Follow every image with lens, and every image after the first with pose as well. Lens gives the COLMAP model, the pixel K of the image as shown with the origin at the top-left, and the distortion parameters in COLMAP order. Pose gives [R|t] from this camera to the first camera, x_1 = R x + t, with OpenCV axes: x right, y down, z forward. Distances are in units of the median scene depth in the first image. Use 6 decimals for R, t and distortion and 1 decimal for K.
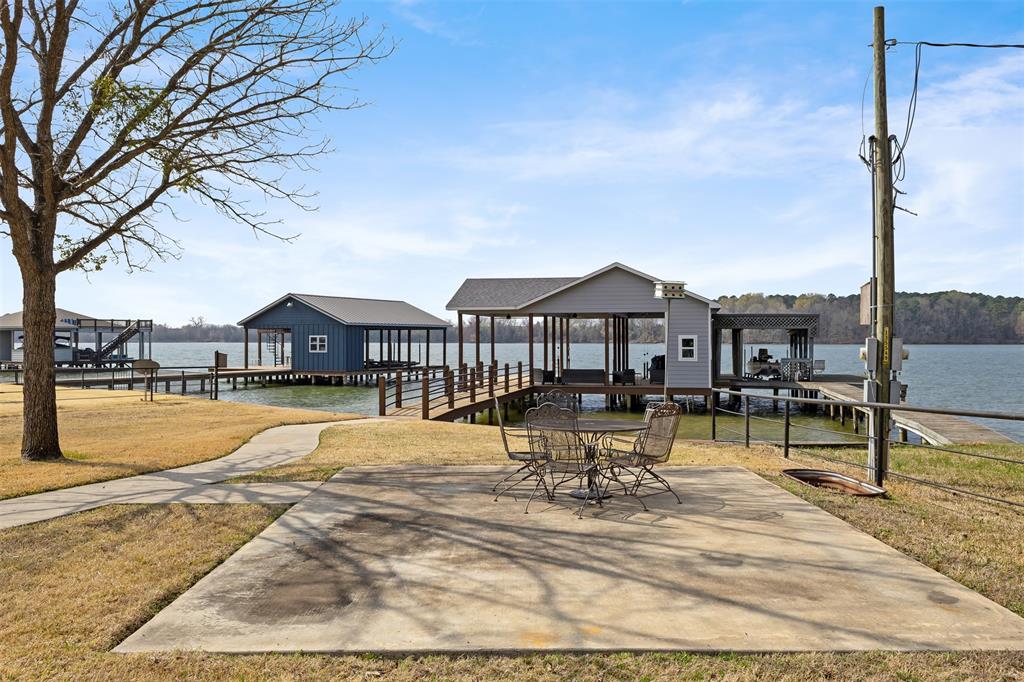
lens RADIAL K [[837.3, 0, 512.3], [0, 837.3, 341.3], [0, 0, 1]] dist [0.005985, -0.000042]
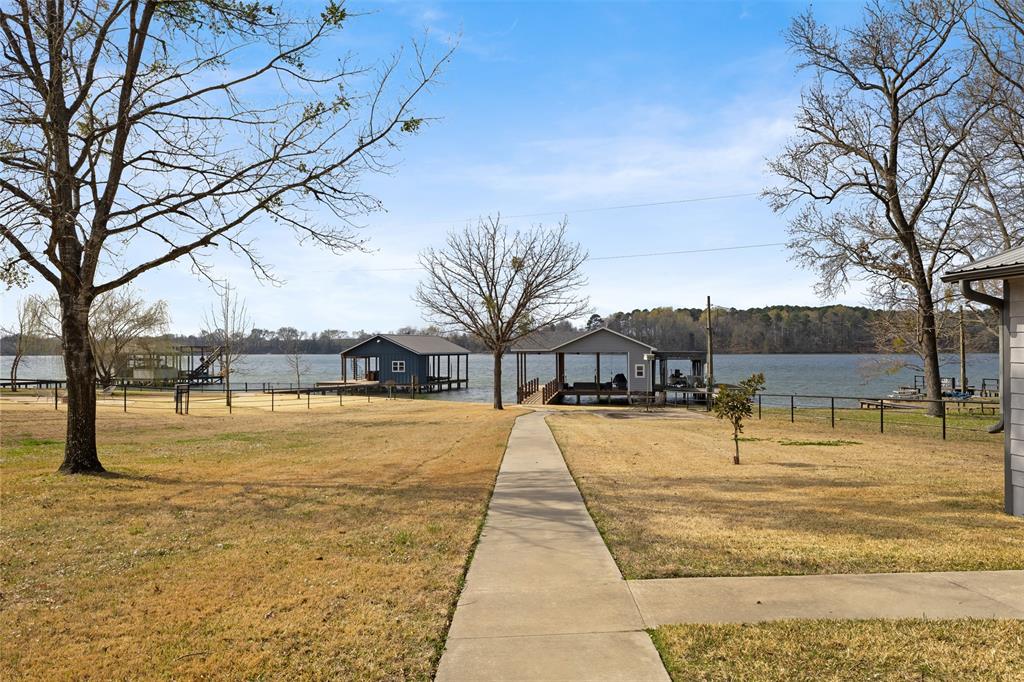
lens RADIAL K [[837.3, 0, 512.1], [0, 837.3, 343.0], [0, 0, 1]] dist [0.005985, -0.000042]
pose [[0.994762, -0.003830, 0.102146, -0.146618], [0.004693, 0.999955, -0.008213, -0.021898], [-0.102110, 0.008649, 0.994736, -0.465705]]
